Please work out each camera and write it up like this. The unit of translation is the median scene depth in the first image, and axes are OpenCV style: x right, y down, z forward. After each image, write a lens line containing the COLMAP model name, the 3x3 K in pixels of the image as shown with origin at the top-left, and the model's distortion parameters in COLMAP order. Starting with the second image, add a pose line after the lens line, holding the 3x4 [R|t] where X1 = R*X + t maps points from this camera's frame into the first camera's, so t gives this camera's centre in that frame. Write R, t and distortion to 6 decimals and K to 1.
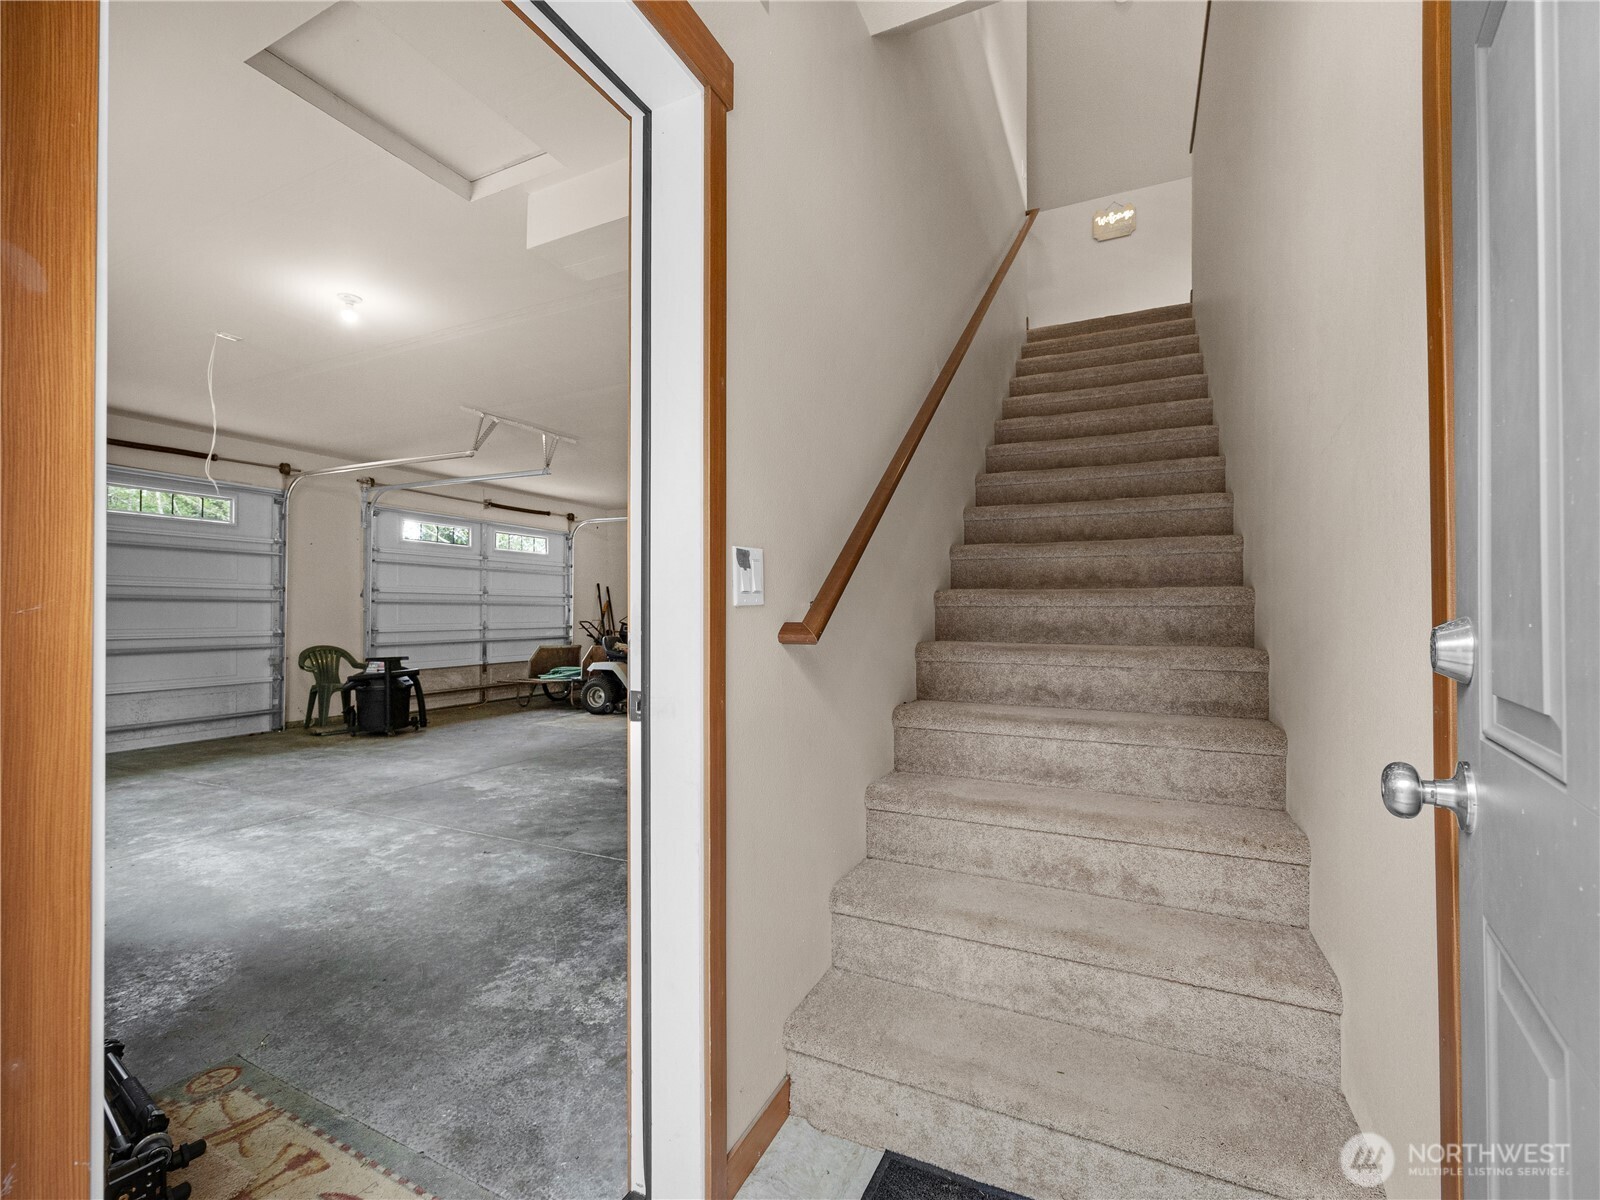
lens RADIAL K [[690.0, 0, 800.0], [0, 690.0, 600.0], [0, 0, 1]] dist [-0.000910, -0.000103]
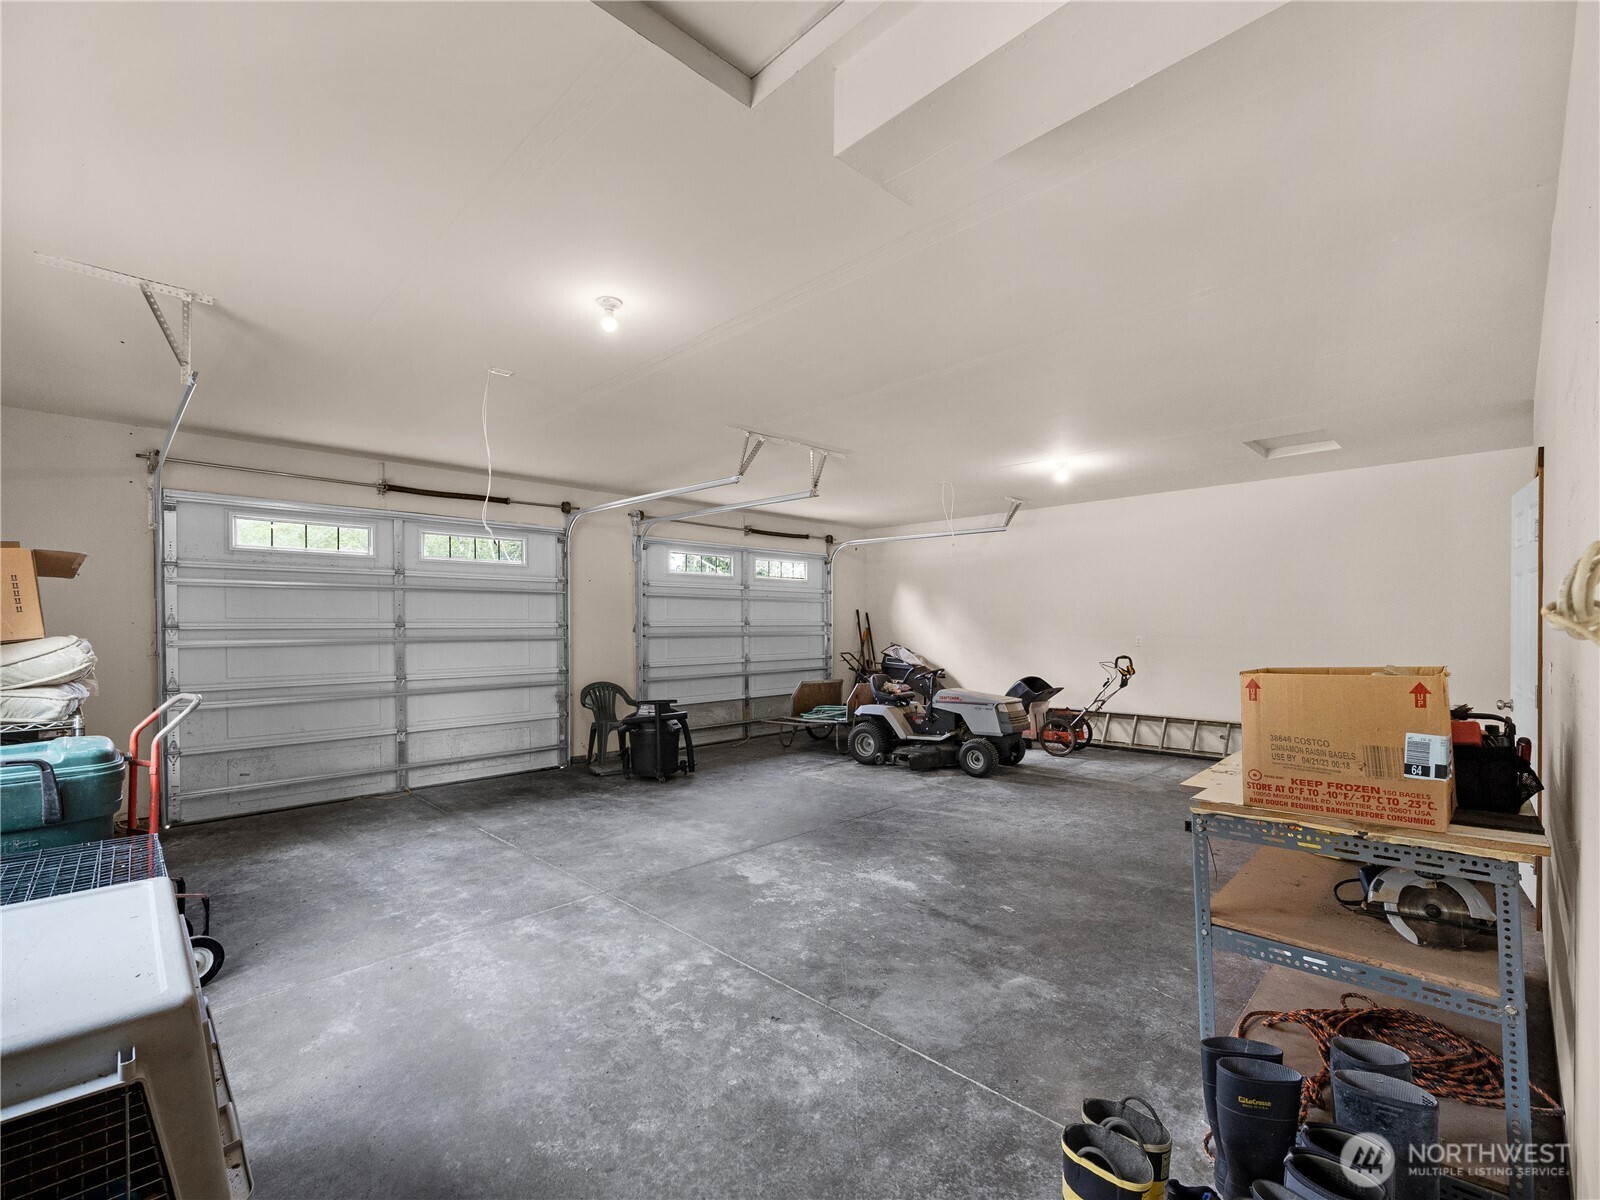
lens RADIAL K [[703.3, 0, 796.7], [0, 703.3, 628.1], [0, 0, 1]] dist [0.003678, 0.000635]
pose [[0.940995, -0.001082, -0.338418, -0.096242], [0.009178, 0.999709, 0.022323, -0.039787], [0.338295, -0.024112, 0.940731, 0.167567]]
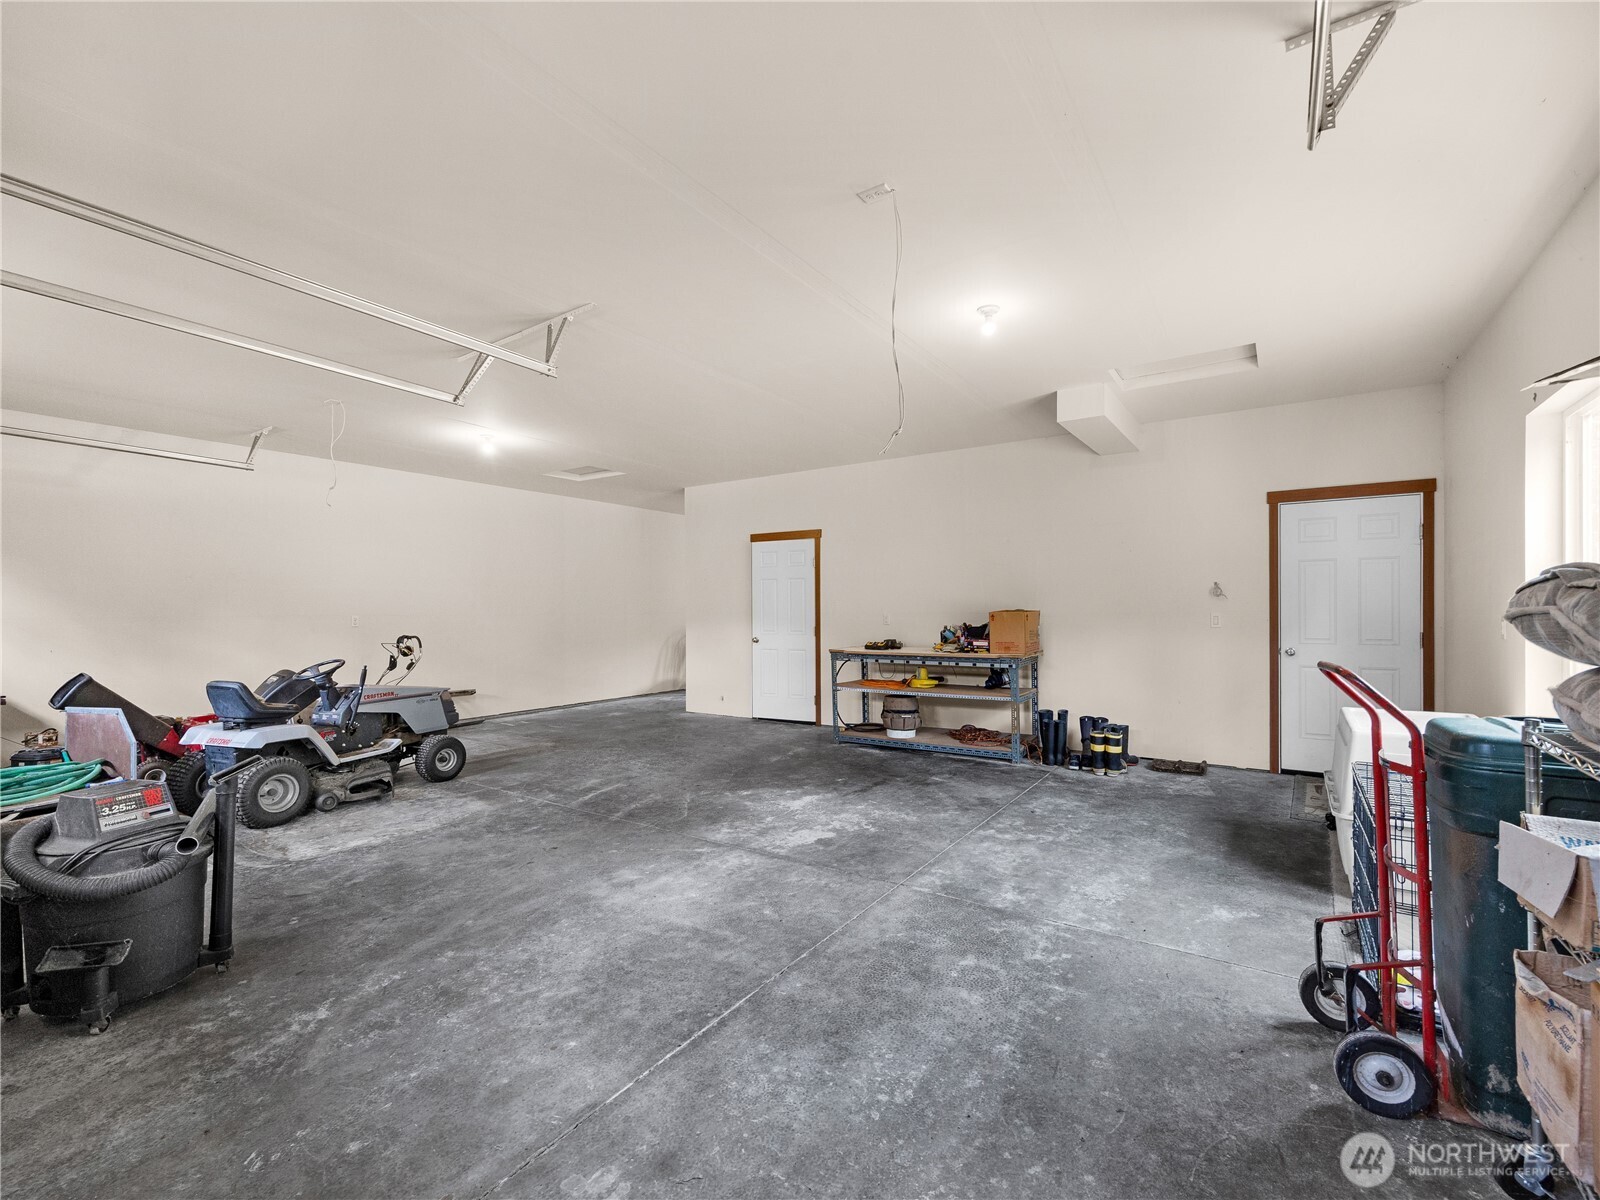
lens RADIAL K [[703.3, 0, 796.7], [0, 703.3, 628.1], [0, 0, 1]] dist [0.003678, 0.000635]
pose [[0.152885, -0.021700, 0.988006, -1.031776], [-0.014613, 0.999600, 0.024215, -0.009744], [-0.988136, -0.018140, 0.152506, 0.691475]]
